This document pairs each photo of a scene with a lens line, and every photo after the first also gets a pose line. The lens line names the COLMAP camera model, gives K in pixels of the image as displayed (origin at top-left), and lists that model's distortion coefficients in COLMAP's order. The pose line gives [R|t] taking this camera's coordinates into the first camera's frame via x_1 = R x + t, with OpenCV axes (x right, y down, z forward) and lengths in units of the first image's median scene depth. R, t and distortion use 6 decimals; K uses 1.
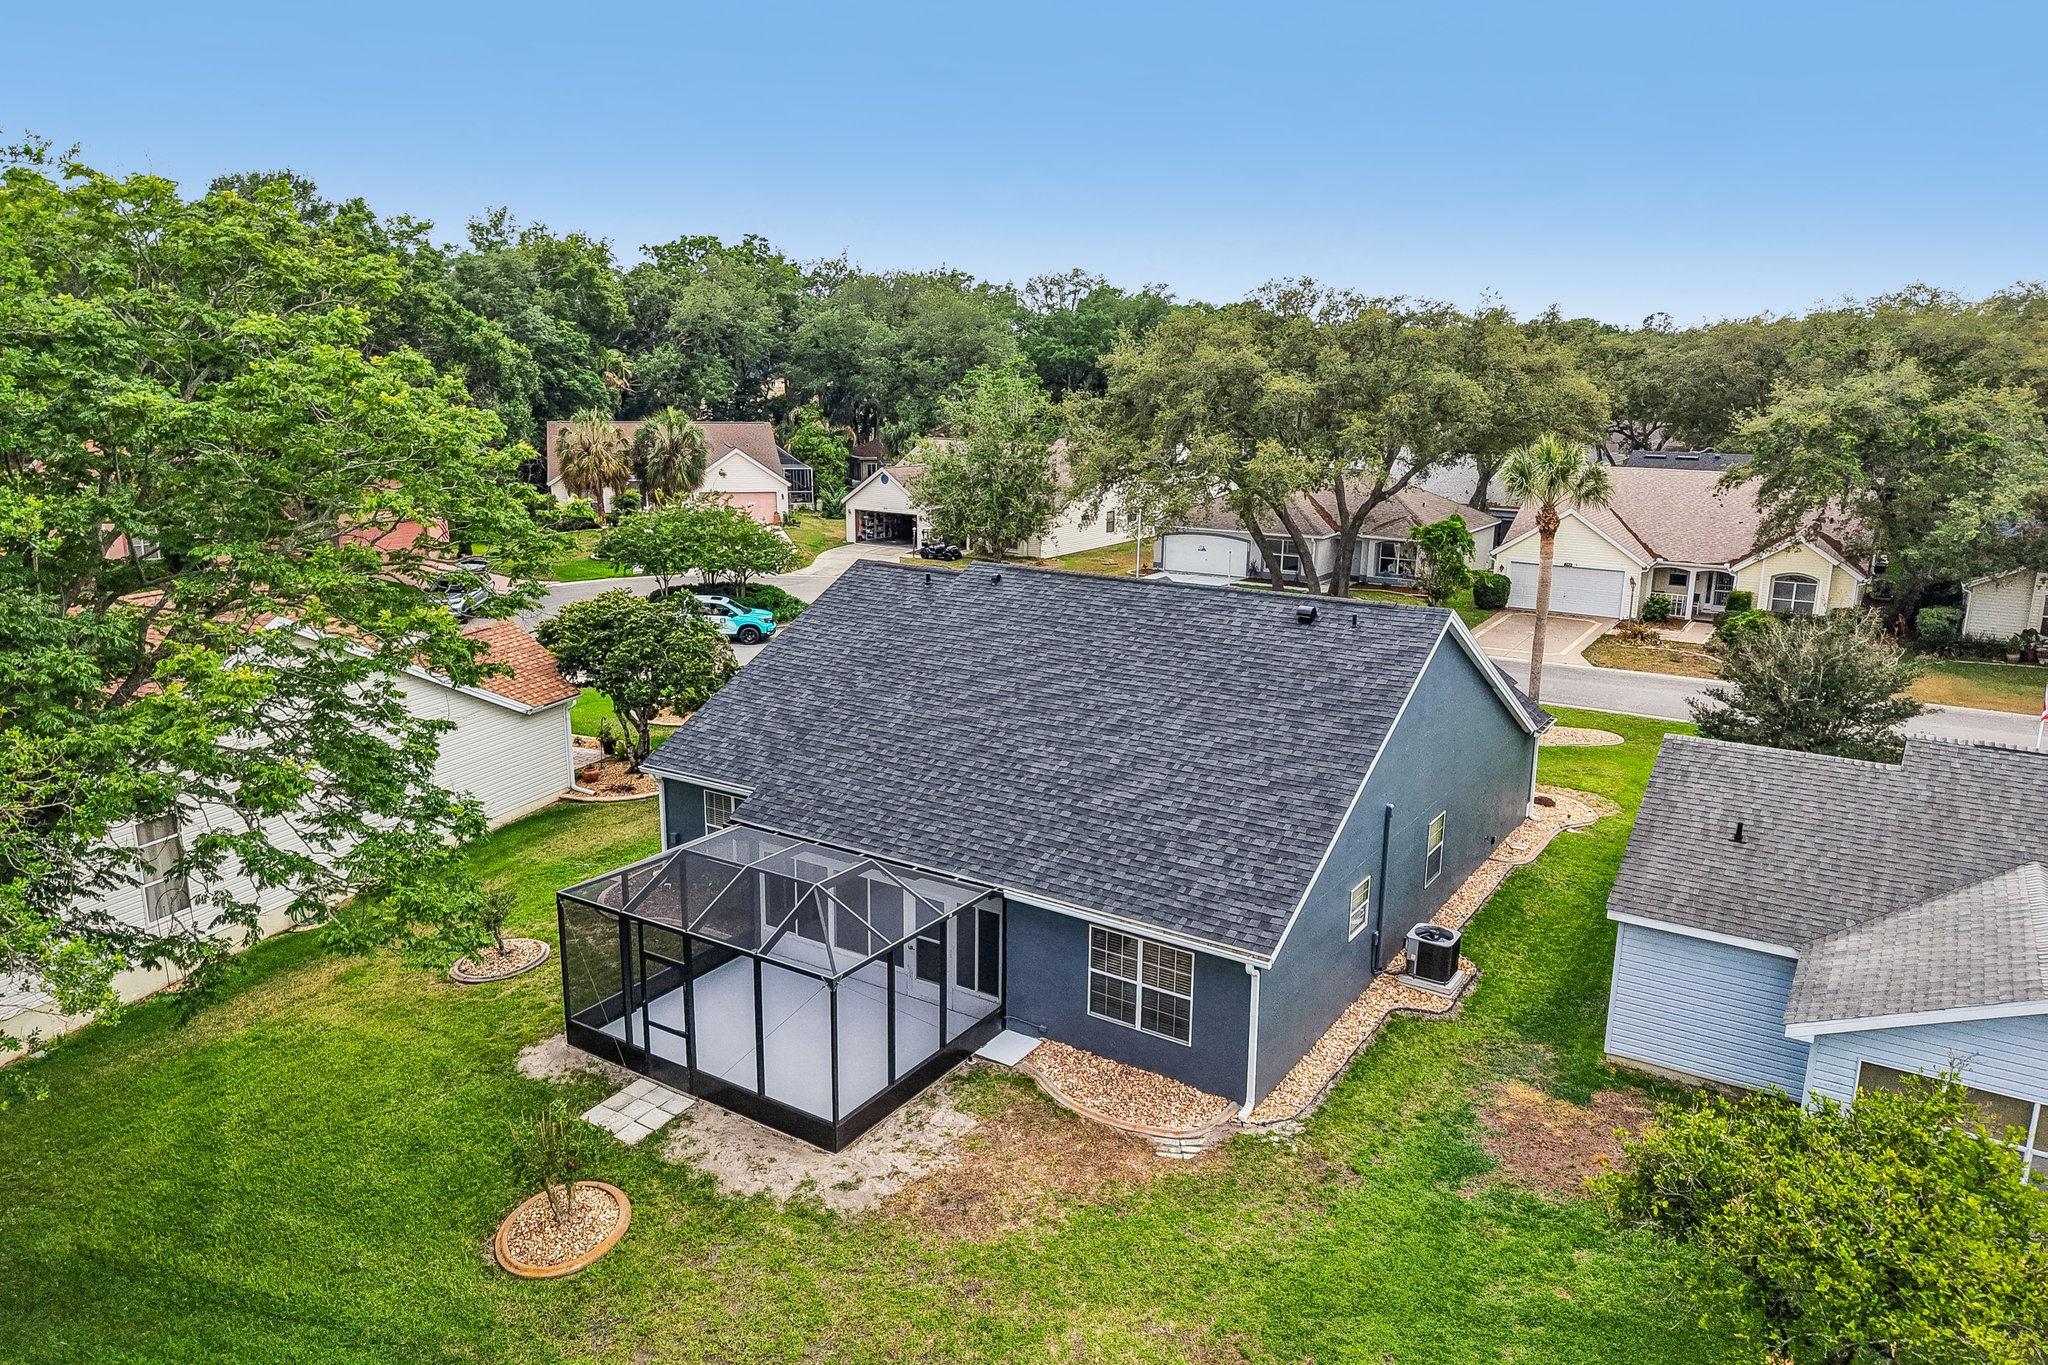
lens RADIAL K [[1355.5, 0, 1027.6], [0, 1355.5, 690.2], [0, 0, 1]] dist [0.035190, -0.032965]
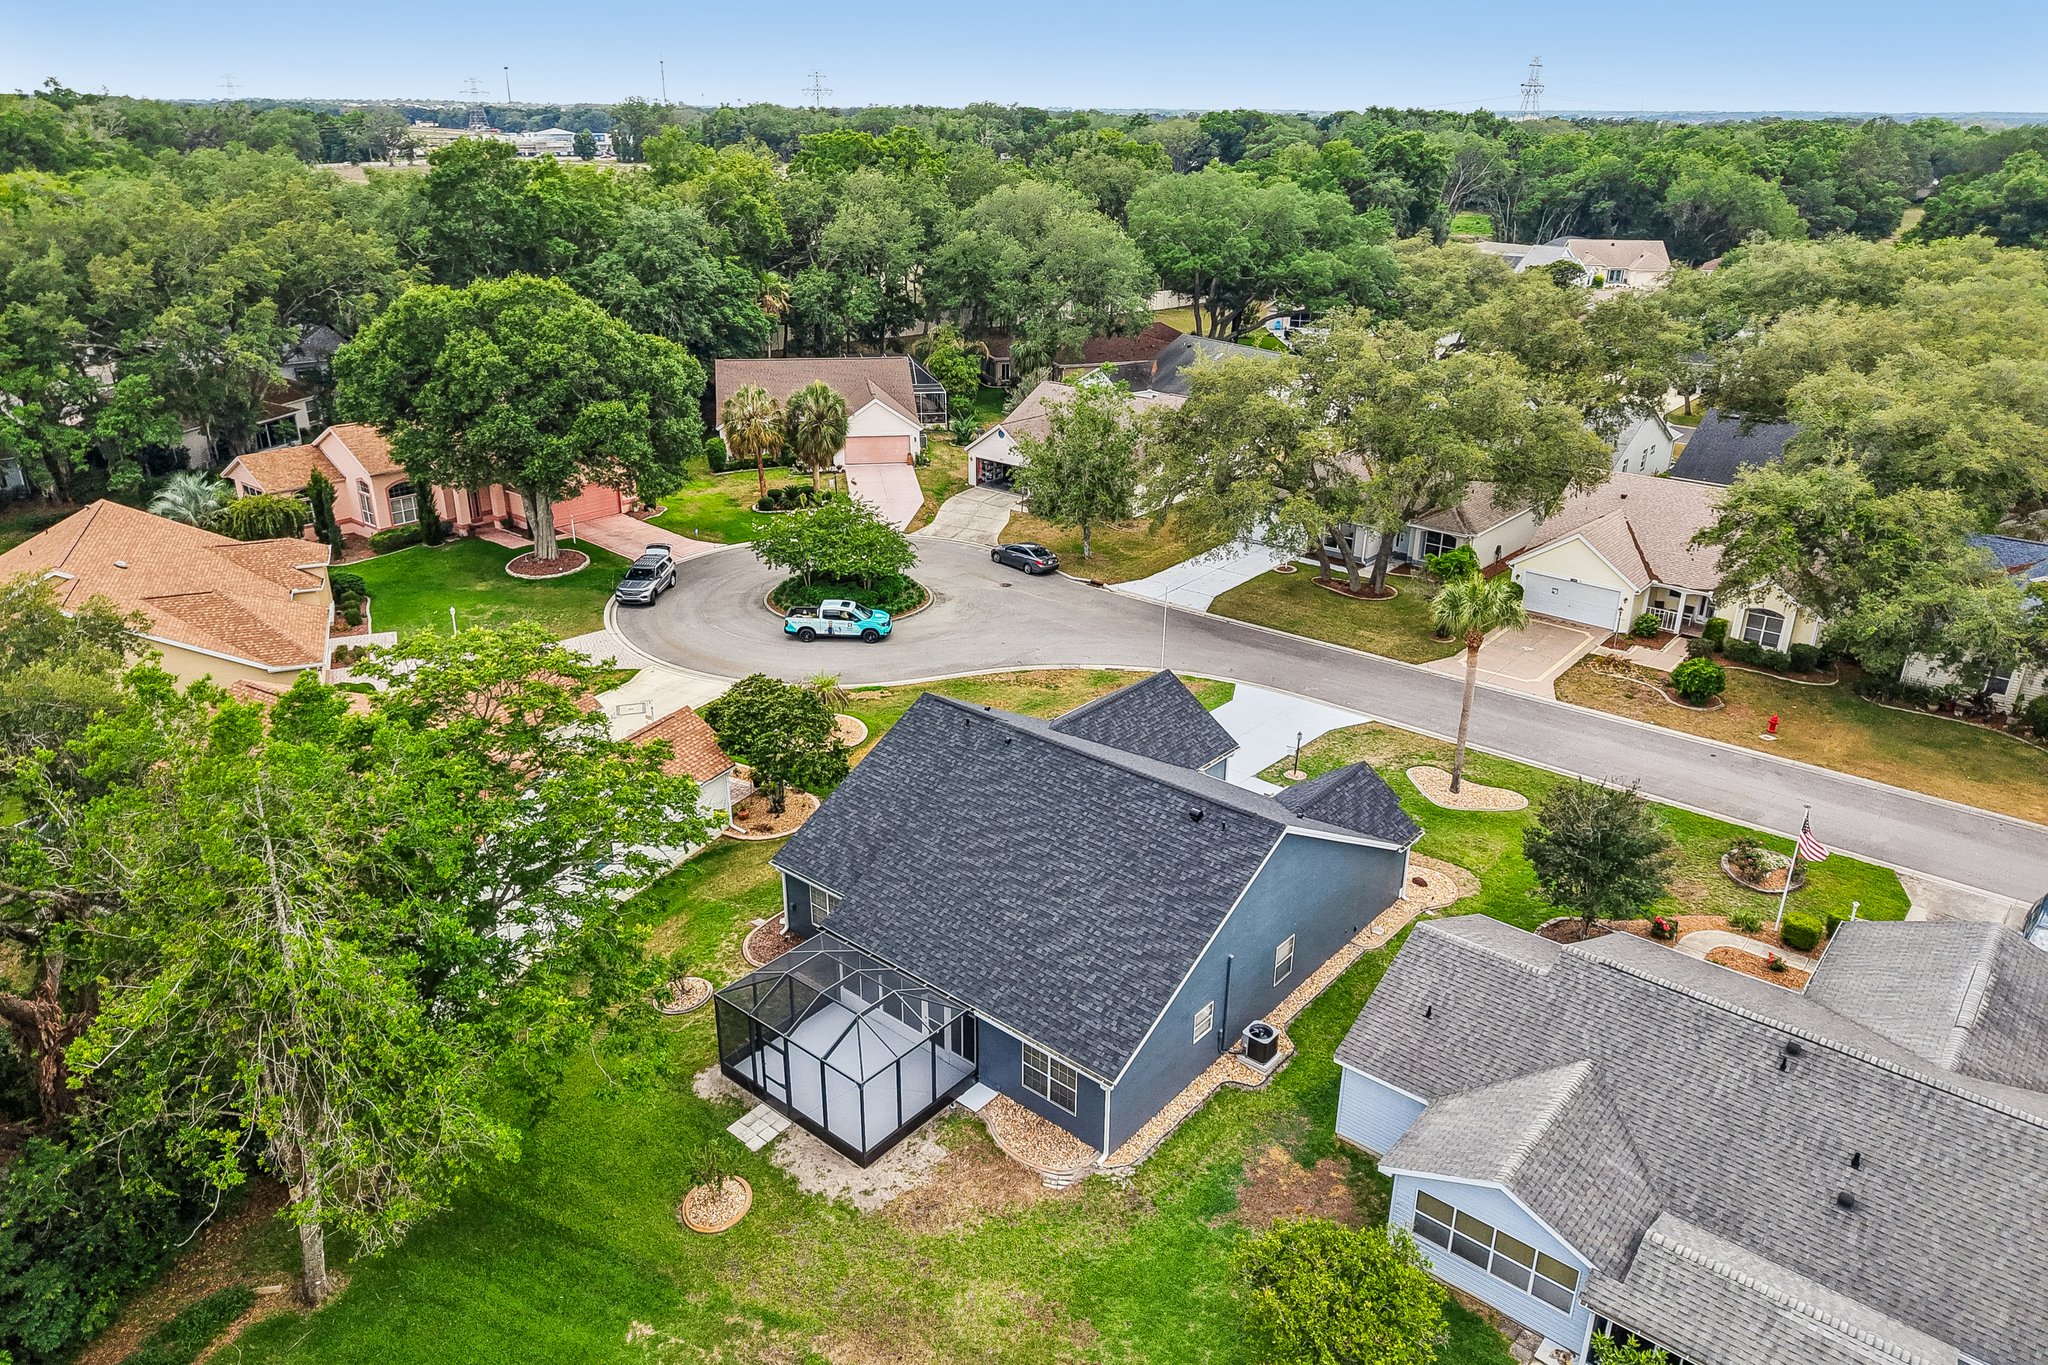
lens RADIAL K [[1355.5, 0, 1028.4], [0, 1355.5, 692.0], [0, 0, 1]] dist [0.035190, -0.032965]
pose [[0.992125, 0.044701, -0.117004, 0.222742], [-0.024310, 0.985106, 0.170218, -0.514251], [0.122870, -0.166033, 0.978435, -0.543137]]
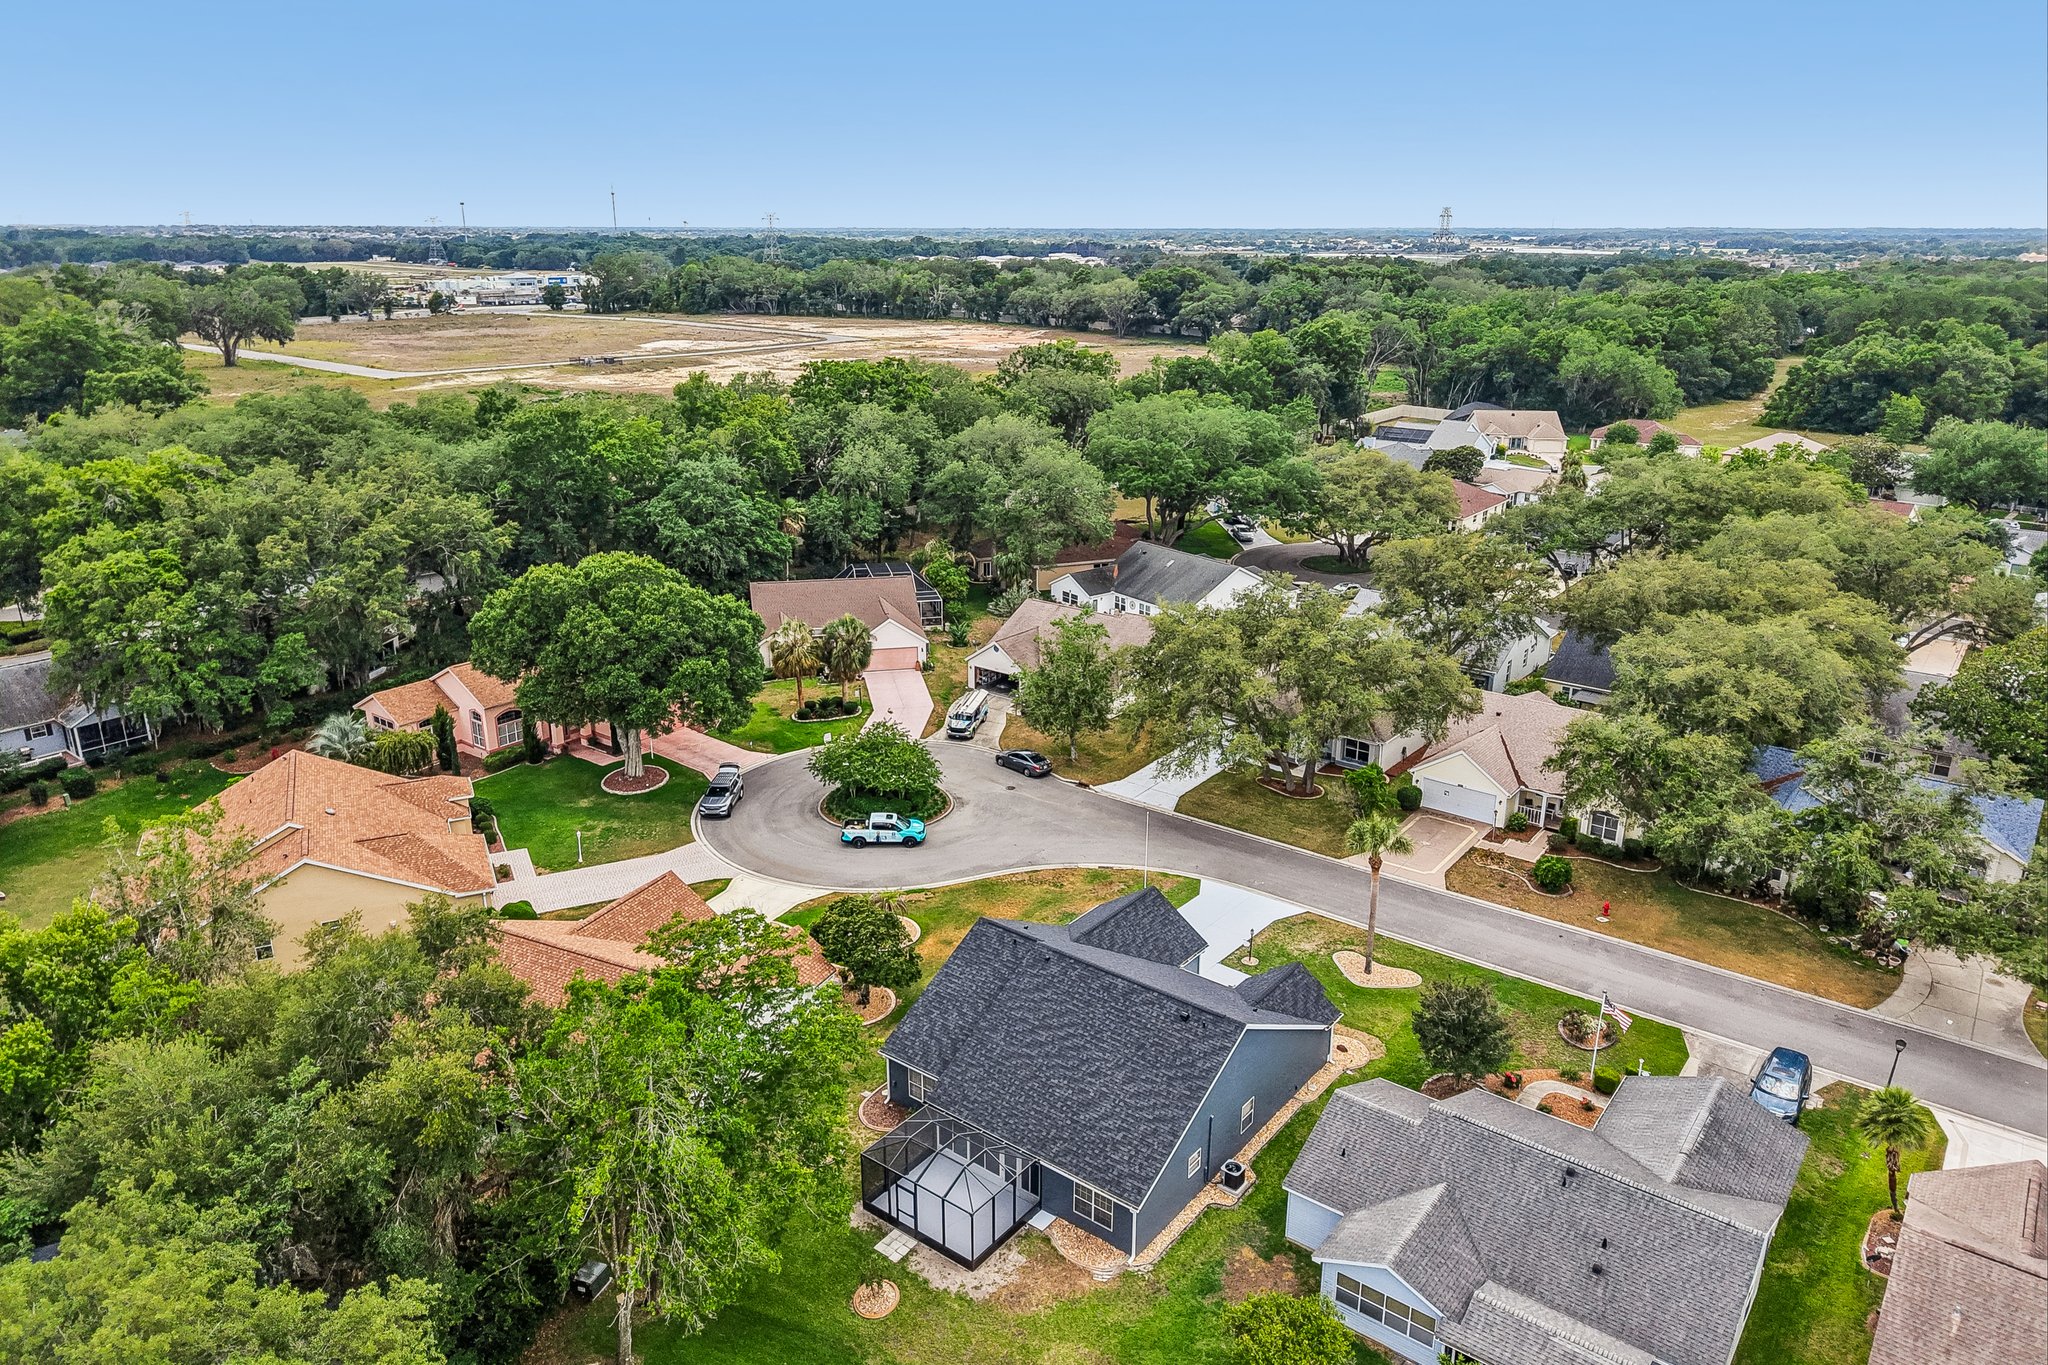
lens RADIAL K [[1355.5, 0, 1025.4], [0, 1355.5, 695.8], [0, 0, 1]] dist [0.035190, -0.032965]
pose [[0.996338, 0.017201, -0.083750, 0.145754], [-0.008902, 0.995099, 0.098481, -0.917558], [0.085034, -0.097375, 0.991609, -1.339567]]
